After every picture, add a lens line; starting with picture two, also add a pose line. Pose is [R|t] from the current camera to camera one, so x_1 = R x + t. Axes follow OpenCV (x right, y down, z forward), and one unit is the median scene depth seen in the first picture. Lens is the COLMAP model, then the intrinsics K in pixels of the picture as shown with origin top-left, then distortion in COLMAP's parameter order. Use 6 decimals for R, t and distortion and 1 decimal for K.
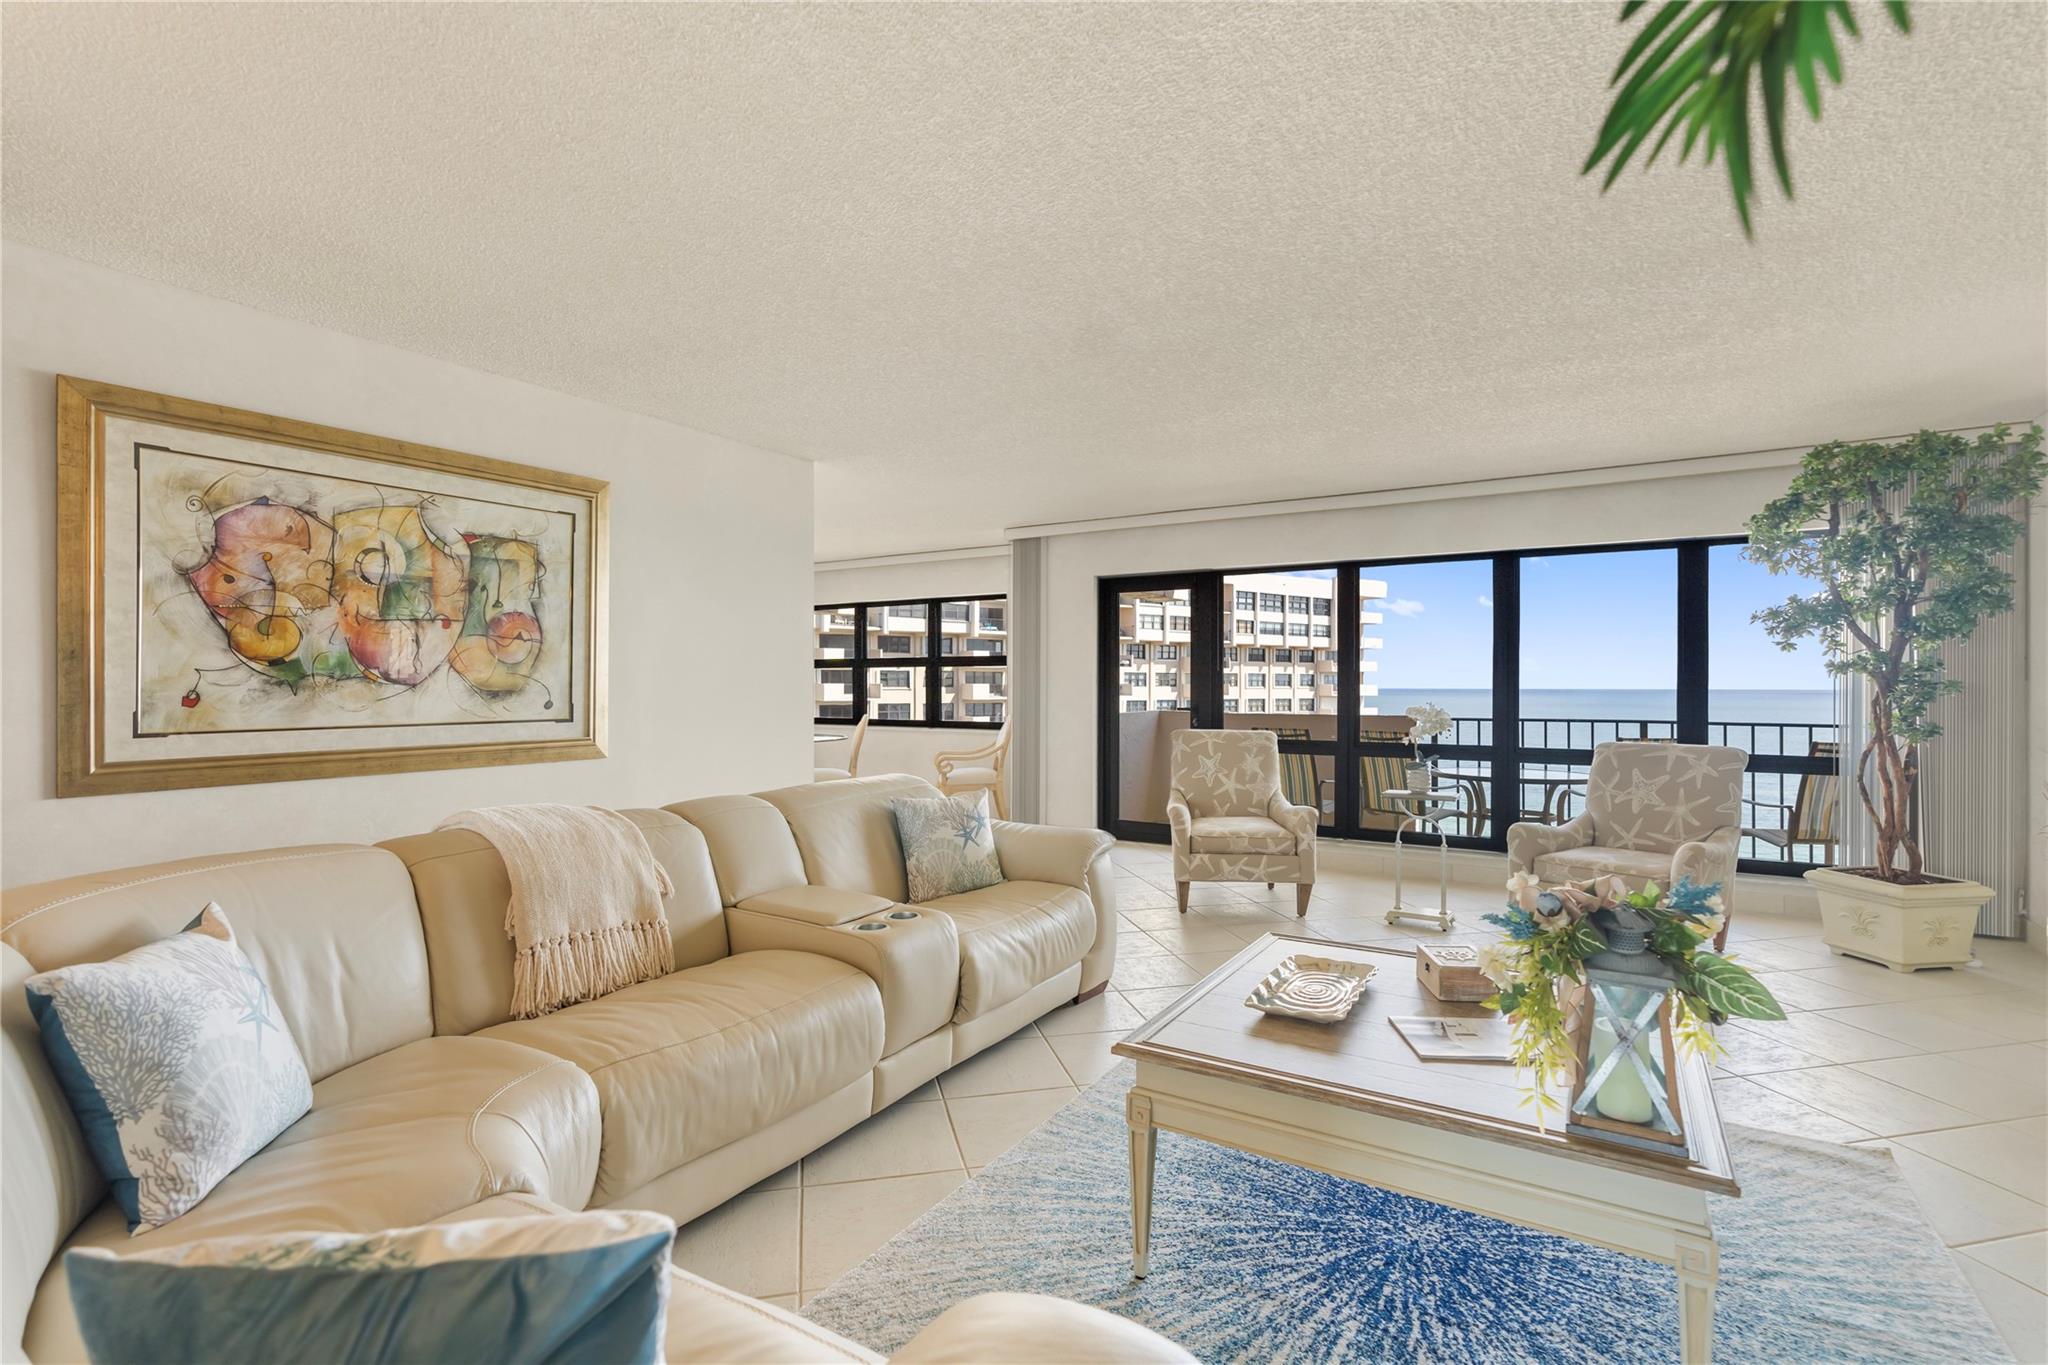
lens RADIAL K [[927.1, 0, 1004.8], [0, 927.1, 692.1], [0, 0, 1]] dist [-0.009117, 0.000465]
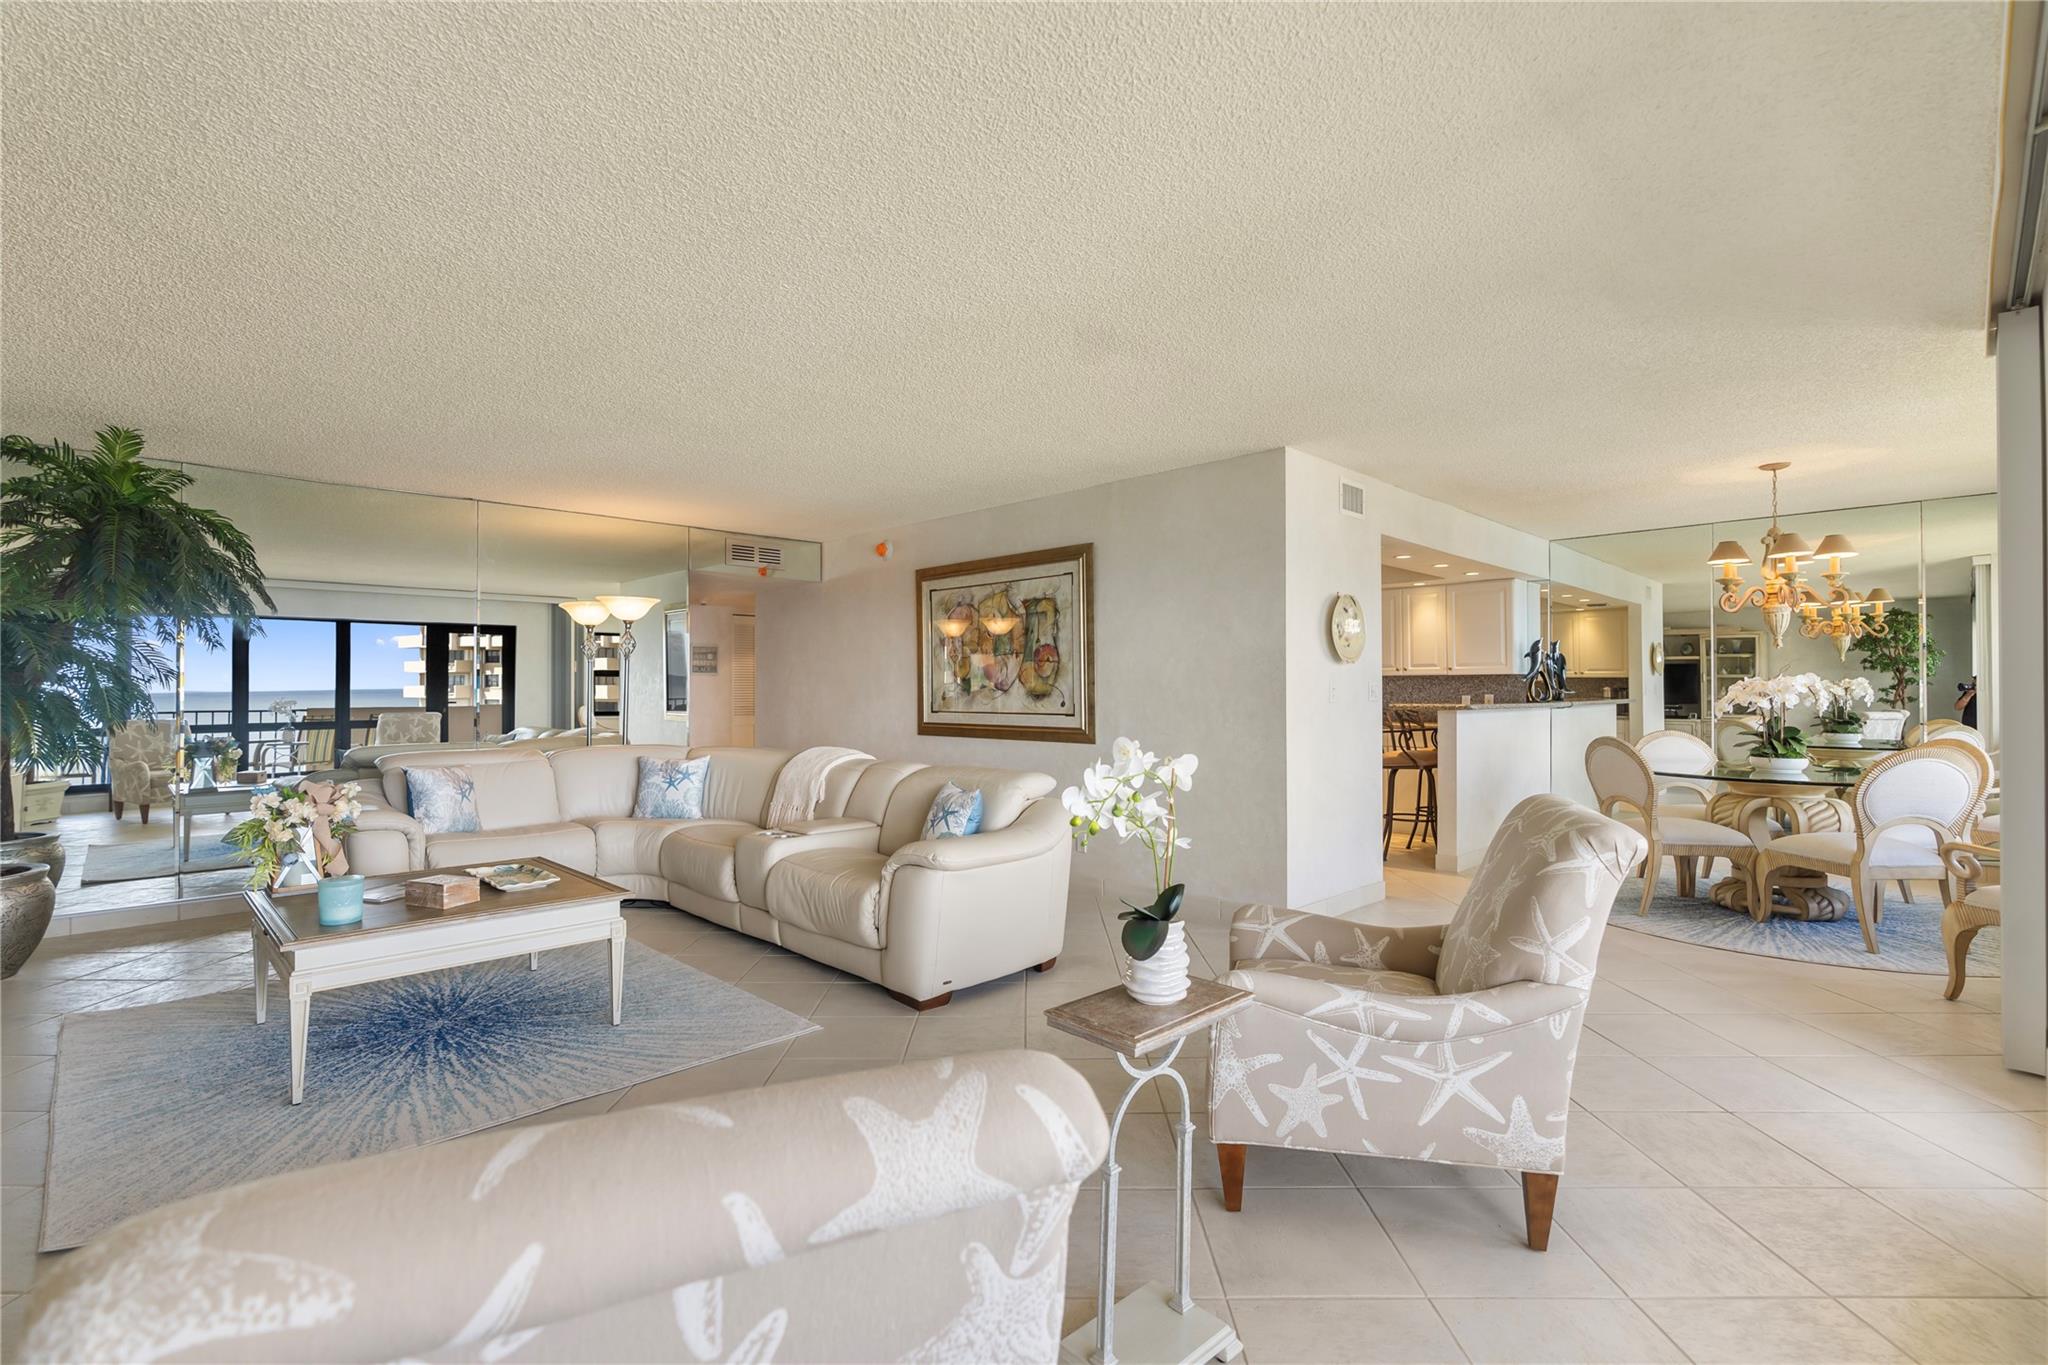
lens RADIAL K [[927.1, 0, 1029.0], [0, 927.1, 688.0], [0, 0, 1]] dist [-0.009117, 0.000465]
pose [[-0.215057, -0.005561, -0.976586, 1.101884], [-0.009866, 0.999945, -0.003521, -0.007330], [0.976552, 0.008878, -0.215100, 1.431244]]
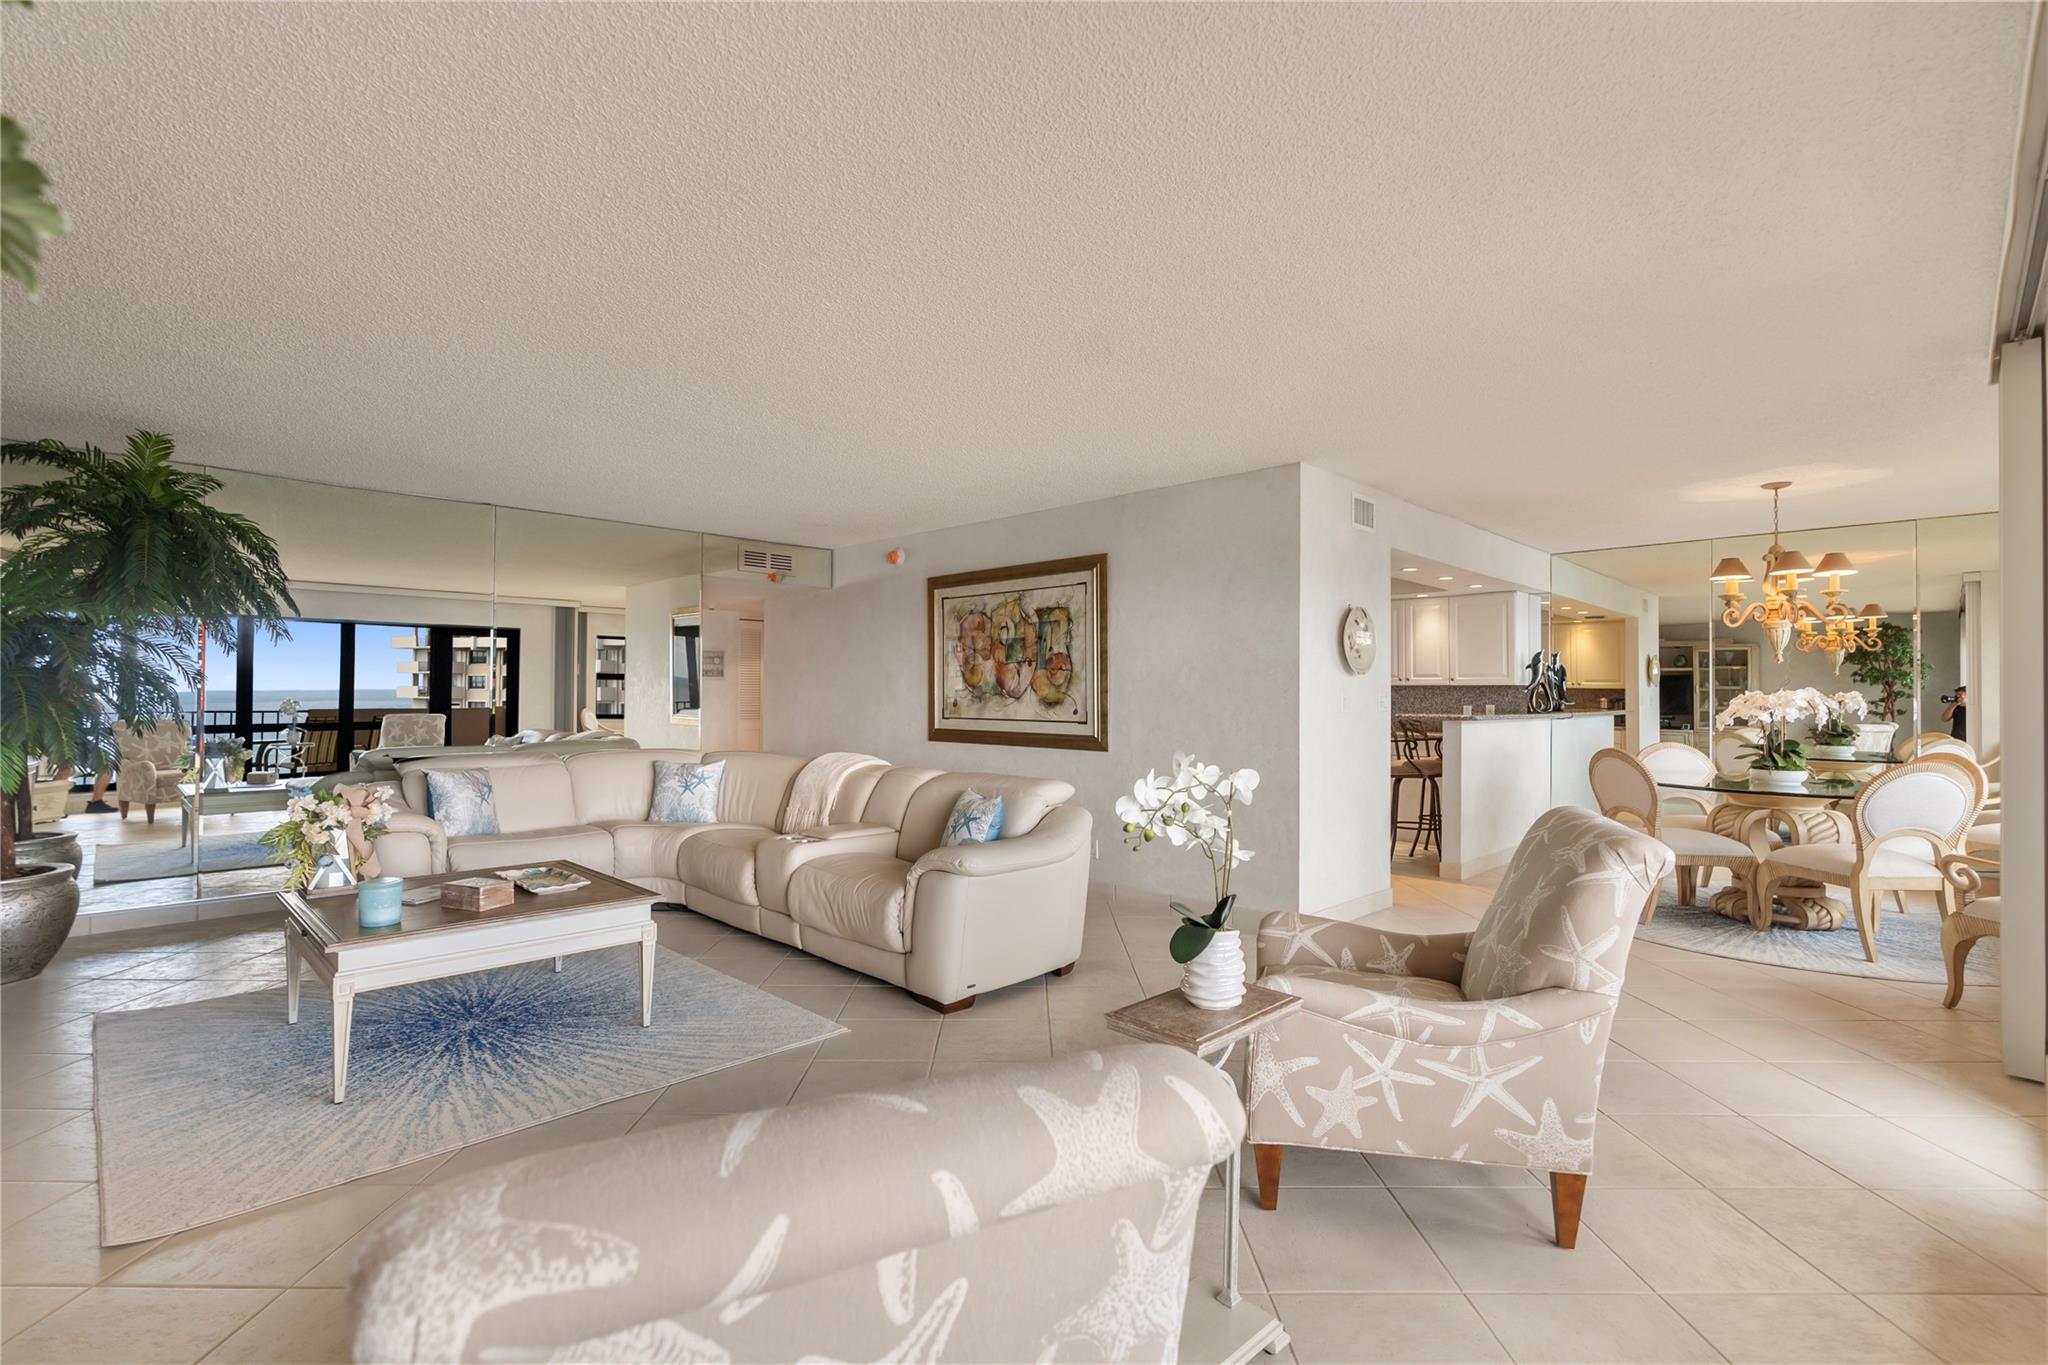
lens RADIAL K [[927.1, 0, 1028.7], [0, 927.1, 688.1], [0, 0, 1]] dist [-0.009117, 0.000465]
pose [[-0.207028, -0.012432, -0.978256, 1.129649], [-0.017677, 0.999804, -0.008965, -0.011932], [0.978175, 0.015437, -0.207207, 1.397770]]
